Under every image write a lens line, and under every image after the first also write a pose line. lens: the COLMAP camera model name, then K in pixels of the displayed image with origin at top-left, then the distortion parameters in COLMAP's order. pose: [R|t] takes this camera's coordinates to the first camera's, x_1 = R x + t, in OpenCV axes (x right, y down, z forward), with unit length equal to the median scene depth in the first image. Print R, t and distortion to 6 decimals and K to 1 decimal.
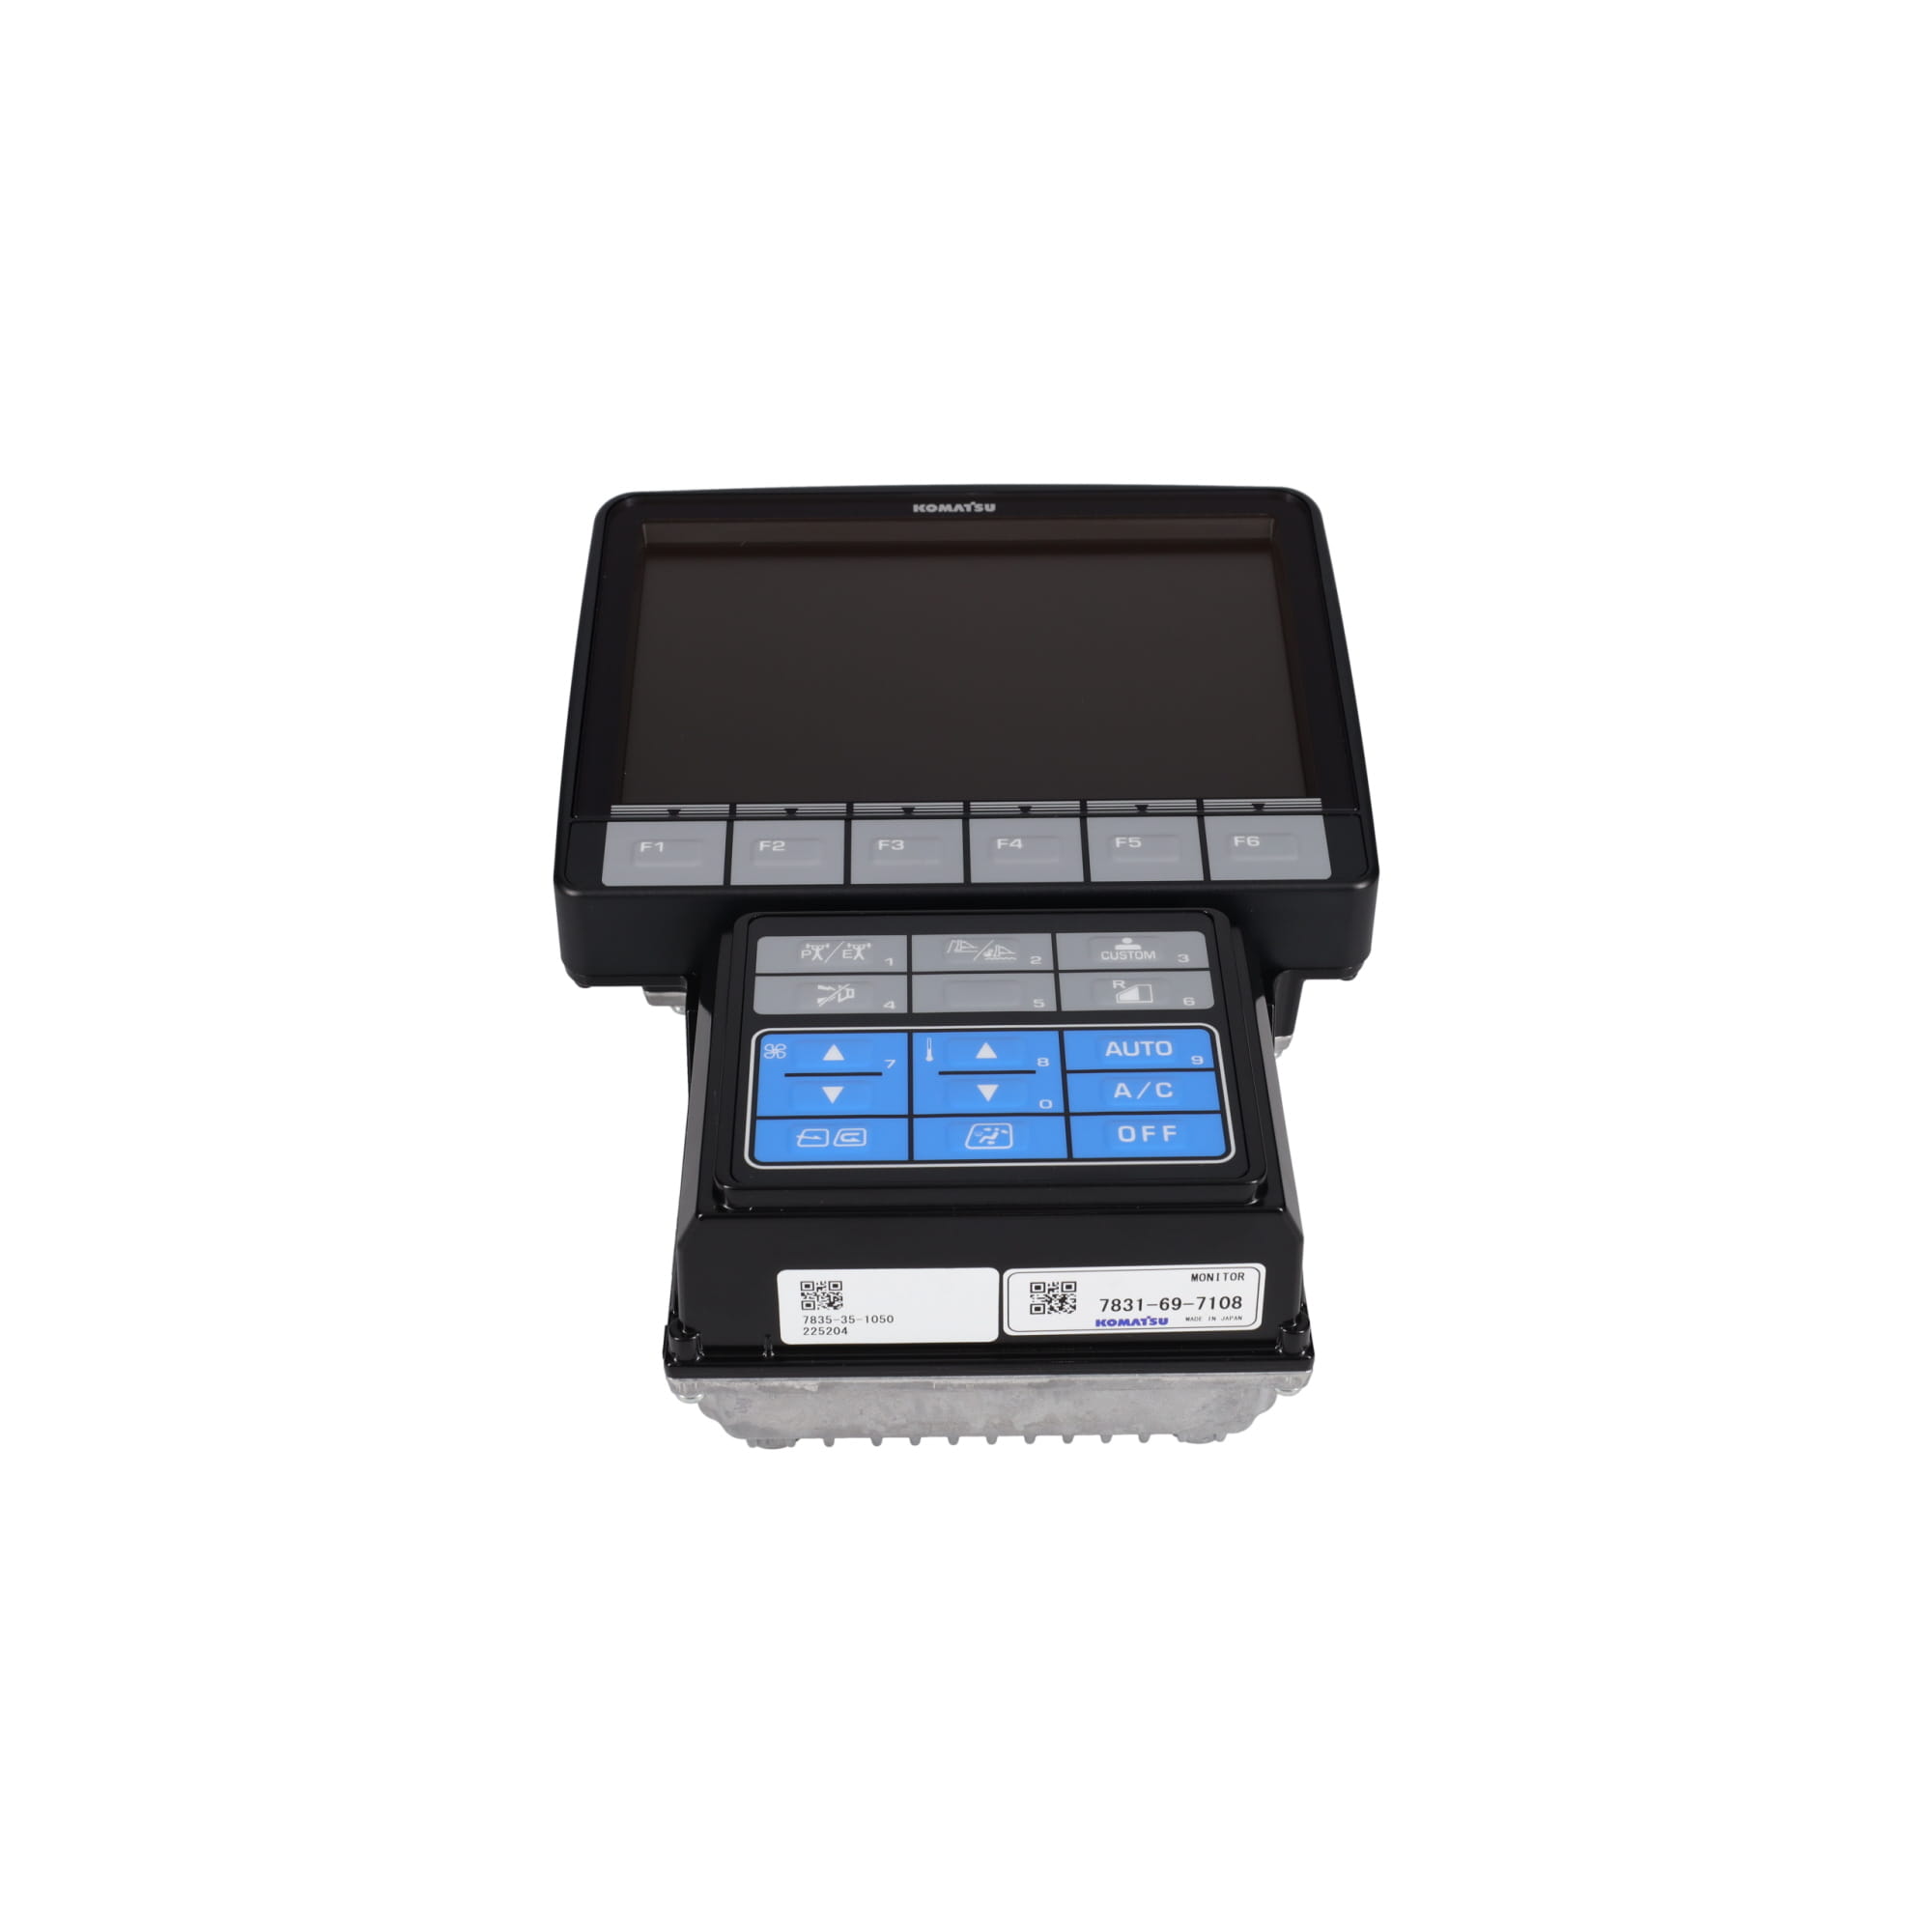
lens RADIAL K [[2552.6, 0, 966.0], [0, 2552.6, 966.0], [0, 0, 1]] dist [0.000066, -0.002087]
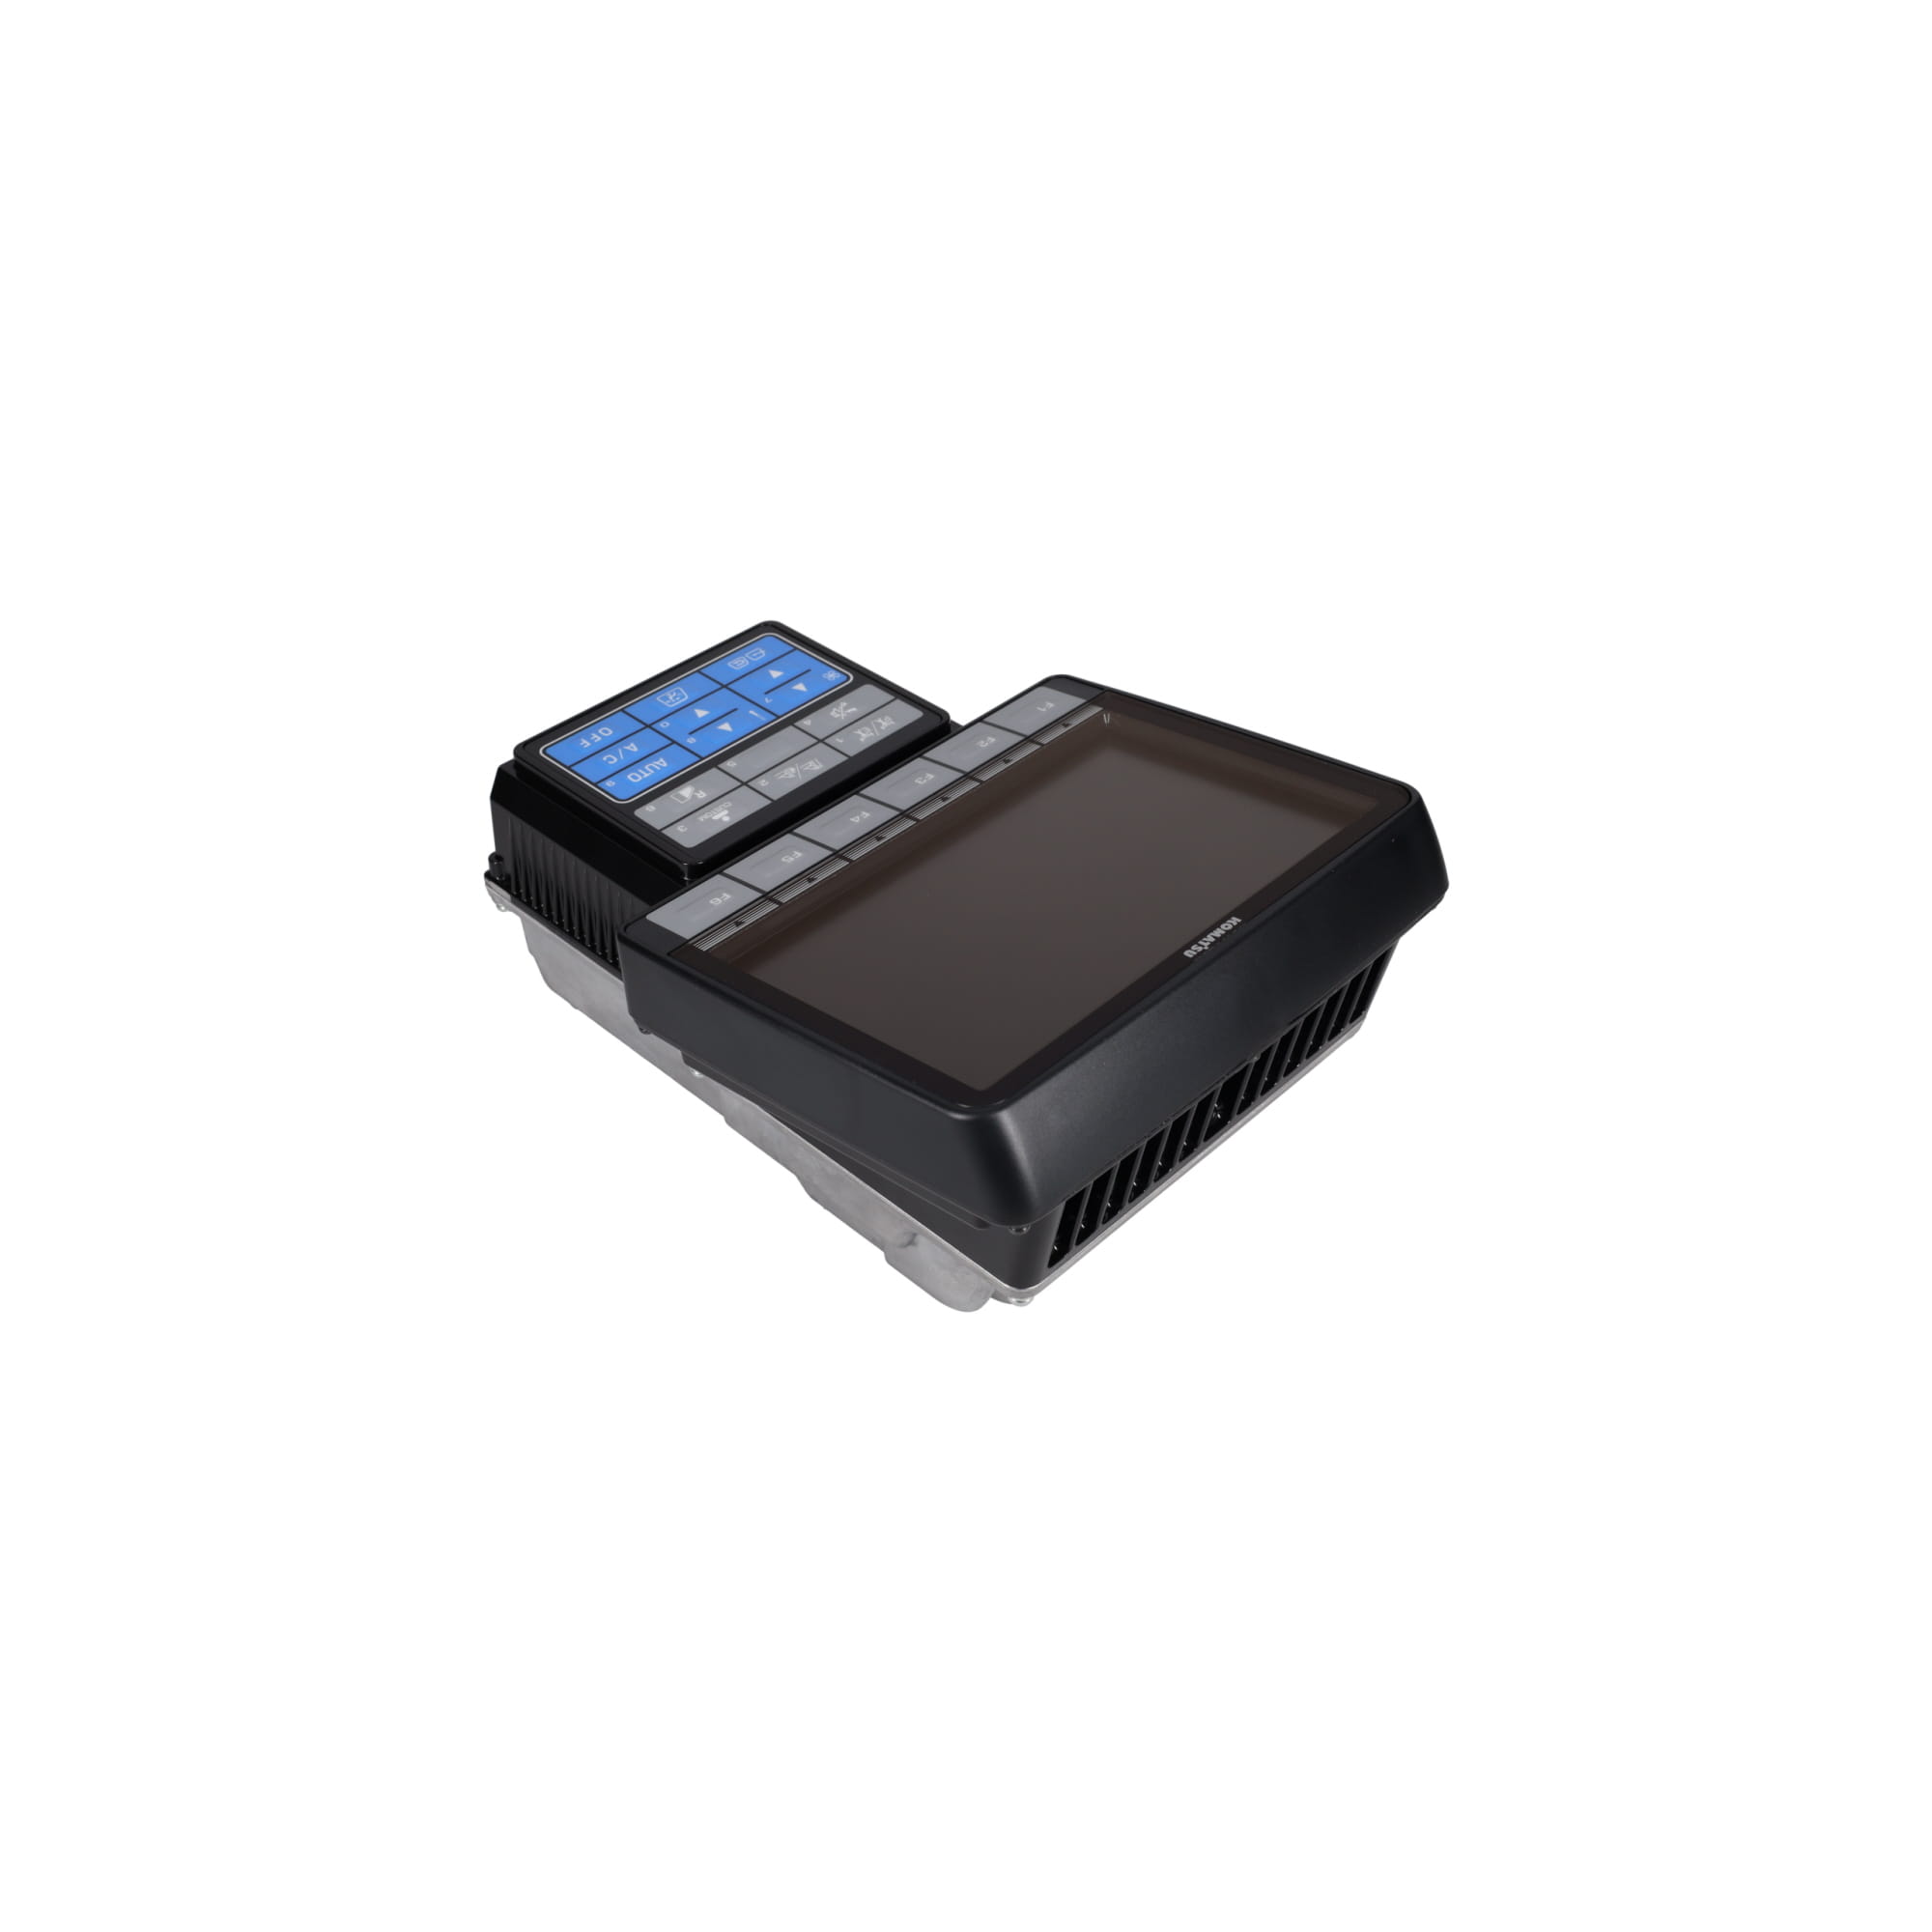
lens RADIAL K [[2051.2, 0, 966.0], [0, 2051.2, 966.0], [0, 0, 1]] dist [-0.006686, -0.001562]
pose [[-0.706806, 0.442892, -0.551609, 0.607105], [-0.465446, 0.296043, 0.834097, -0.951519], [0.532716, 0.846289, -0.003103, 1.146567]]
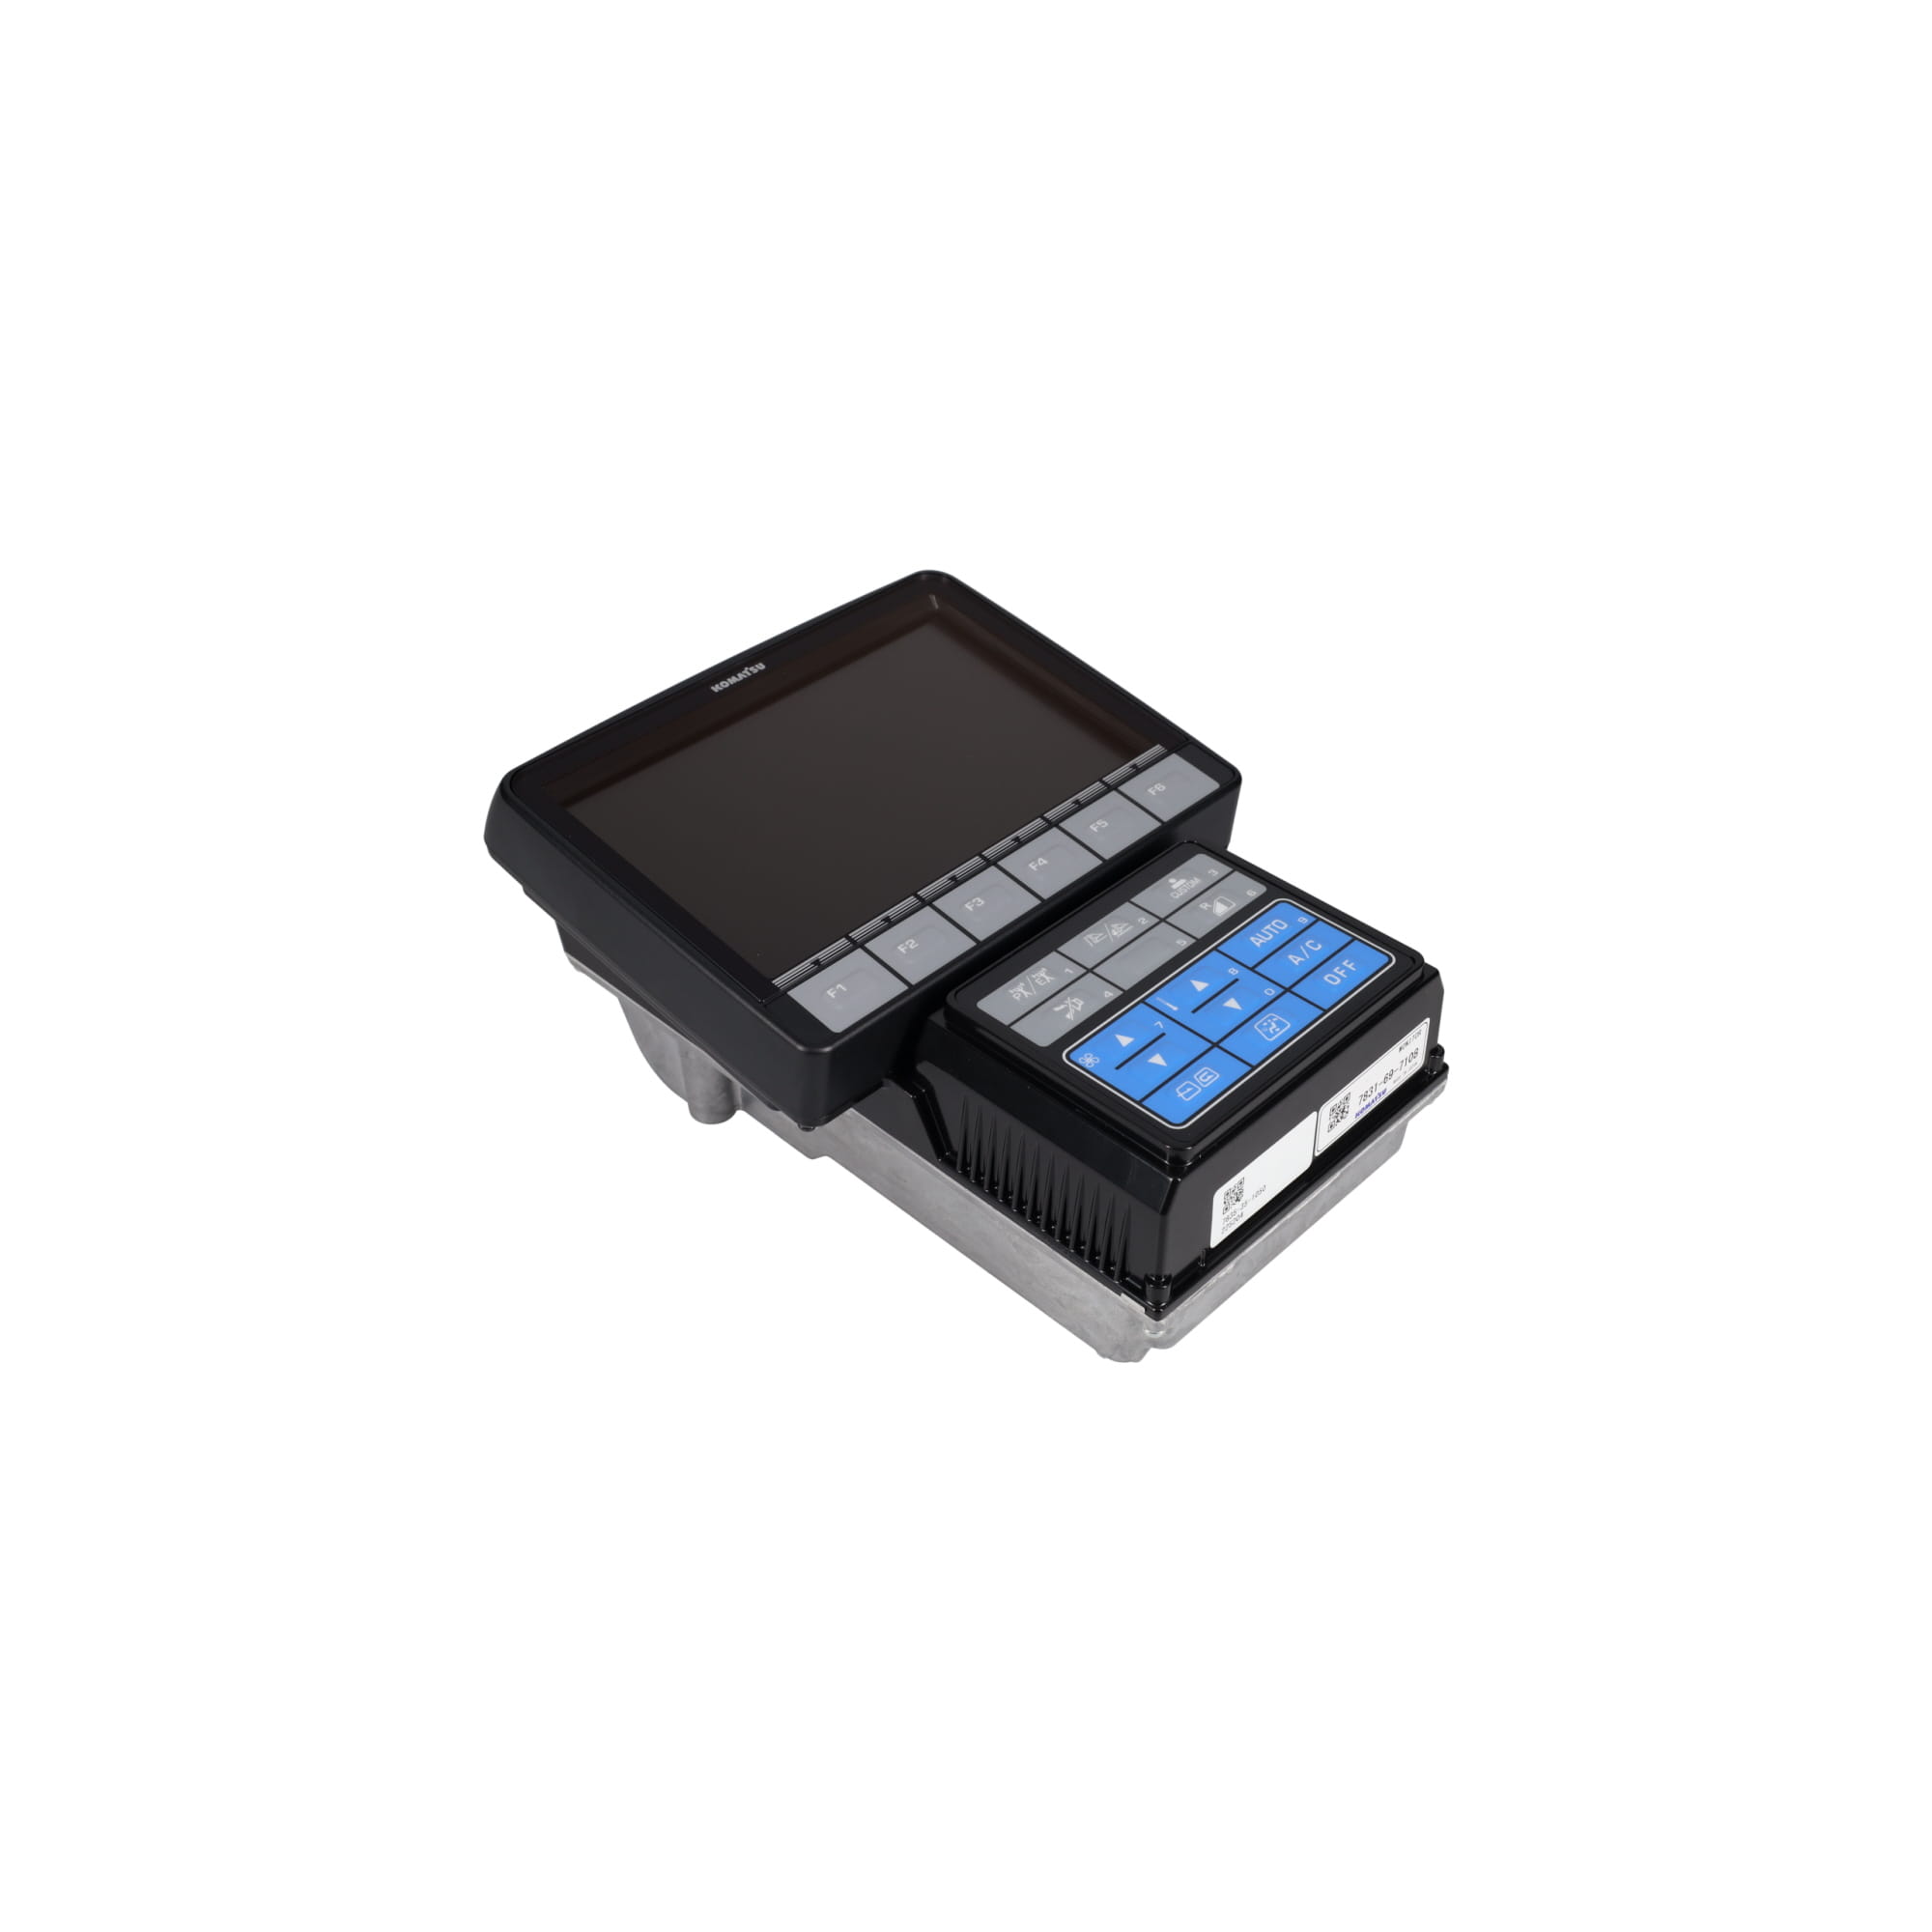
lens RADIAL K [[2051.2, 0, 966.0], [0, 2051.2, 966.0], [0, 0, 1]] dist [-0.006686, -0.001562]
pose [[0.716134, -0.449760, 0.533730, -0.614486], [0.457738, 0.879924, 0.127317, -0.158583], [-0.526904, 0.153132, 0.836016, 0.166012]]
